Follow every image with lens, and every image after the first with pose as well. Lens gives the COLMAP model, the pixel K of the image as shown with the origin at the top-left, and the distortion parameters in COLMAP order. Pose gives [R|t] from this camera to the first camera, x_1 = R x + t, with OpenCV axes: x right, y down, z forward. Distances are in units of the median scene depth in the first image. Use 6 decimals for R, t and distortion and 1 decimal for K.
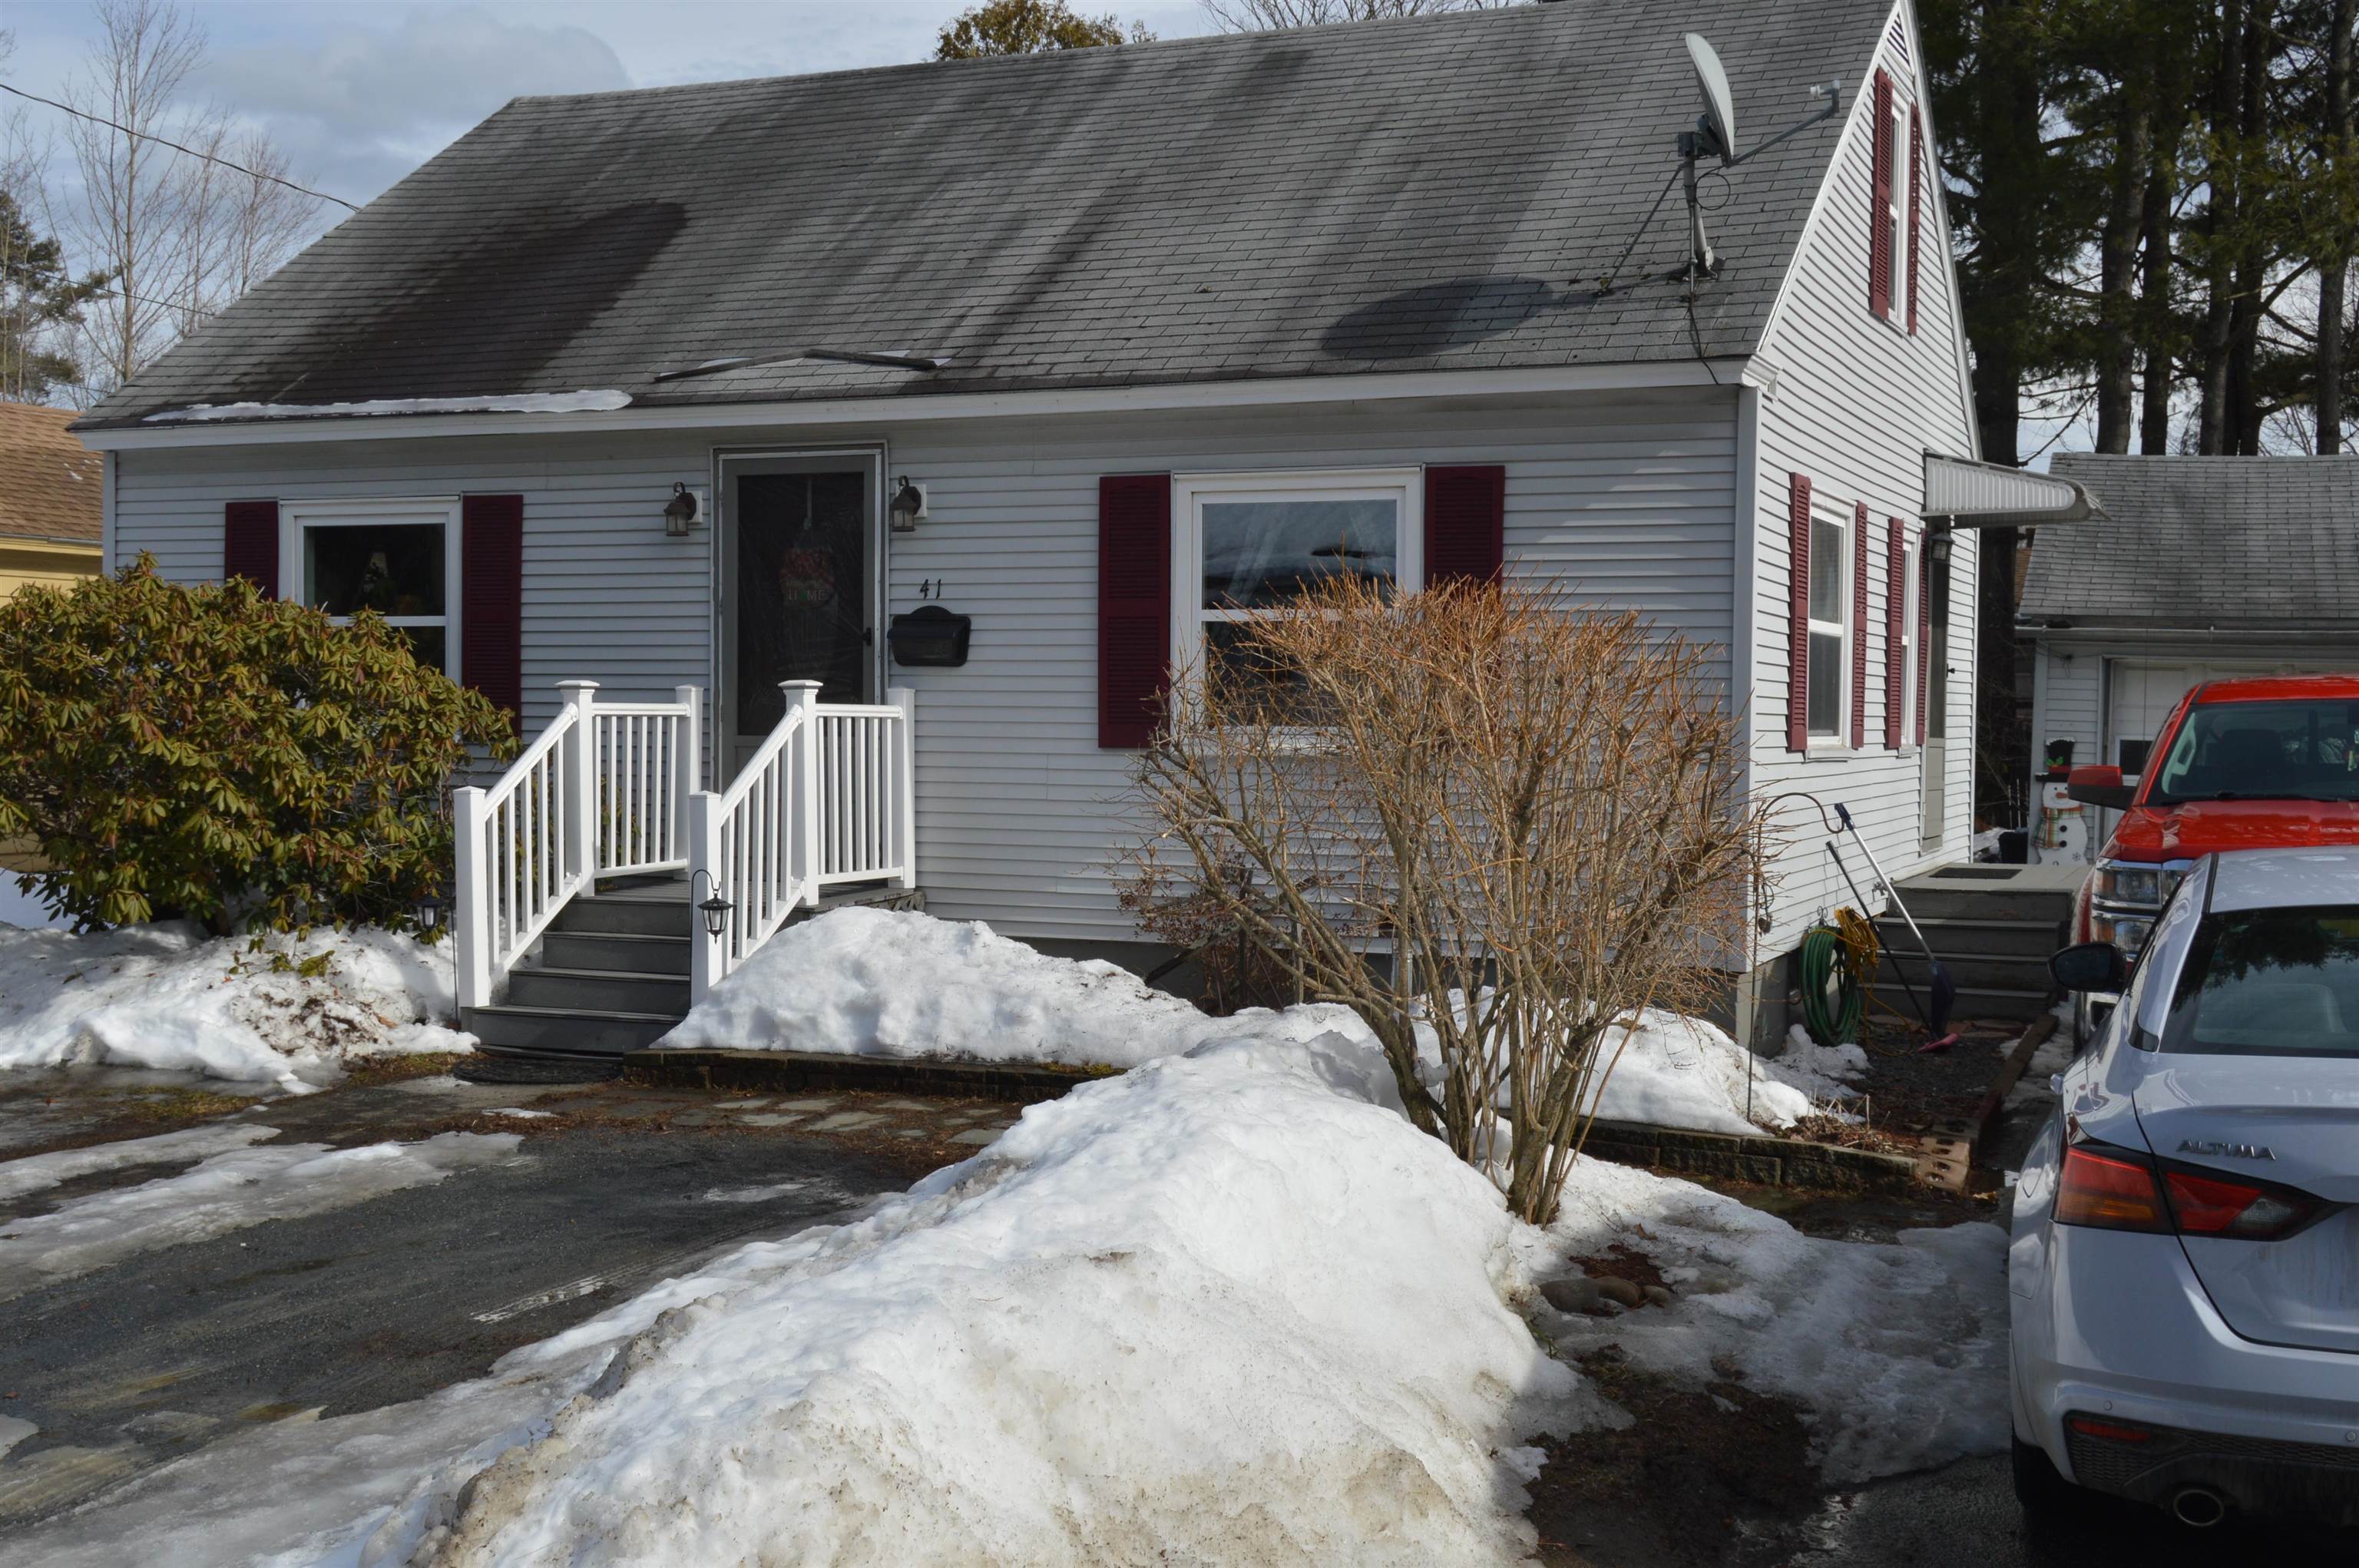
lens RADIAL K [[2677.0, 0, 1236.9], [0, 2677.0, 784.1], [0, 0, 1]] dist [-0.003644, 0.000000]
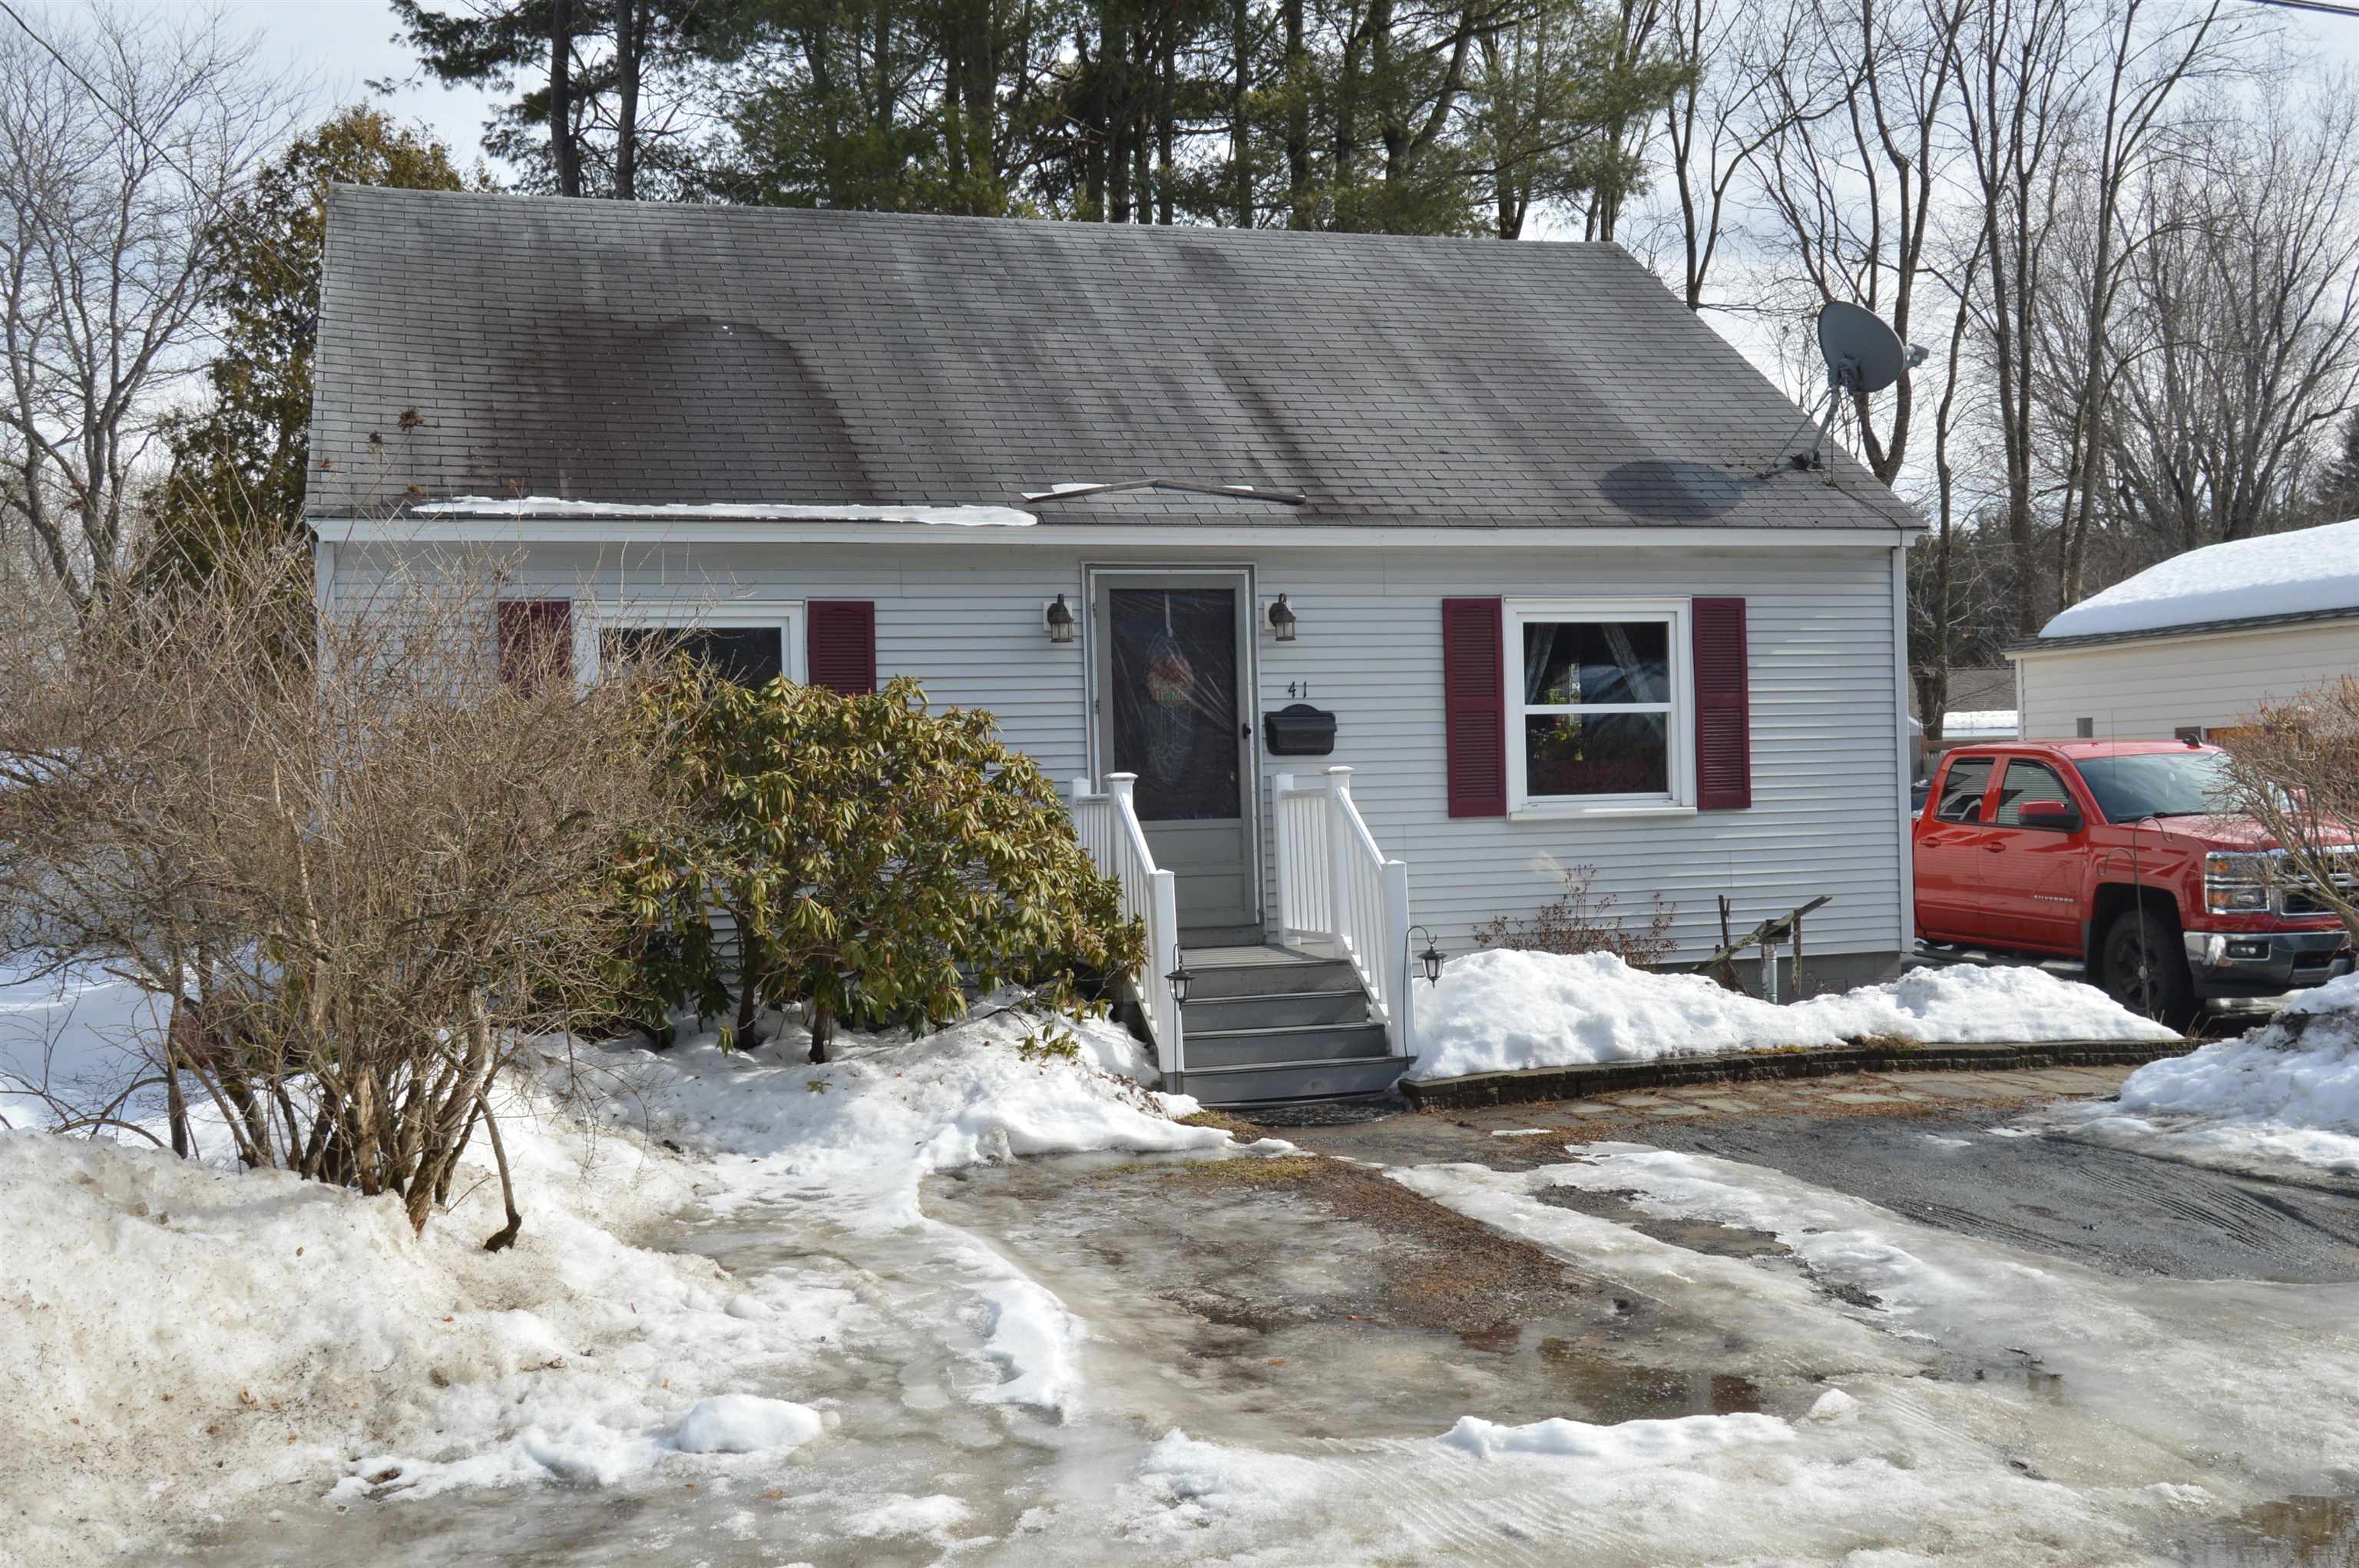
lens RADIAL K [[2373.8, 0, 1192.1], [0, 2373.8, 820.7], [0, 0, 1]] dist [-0.005788, 0.000000]
pose [[0.769278, -0.036911, 0.637847, -0.833652], [0.051951, 0.998638, -0.004865, -0.012853], [-0.636798, 0.036879, 0.770148, 0.230562]]
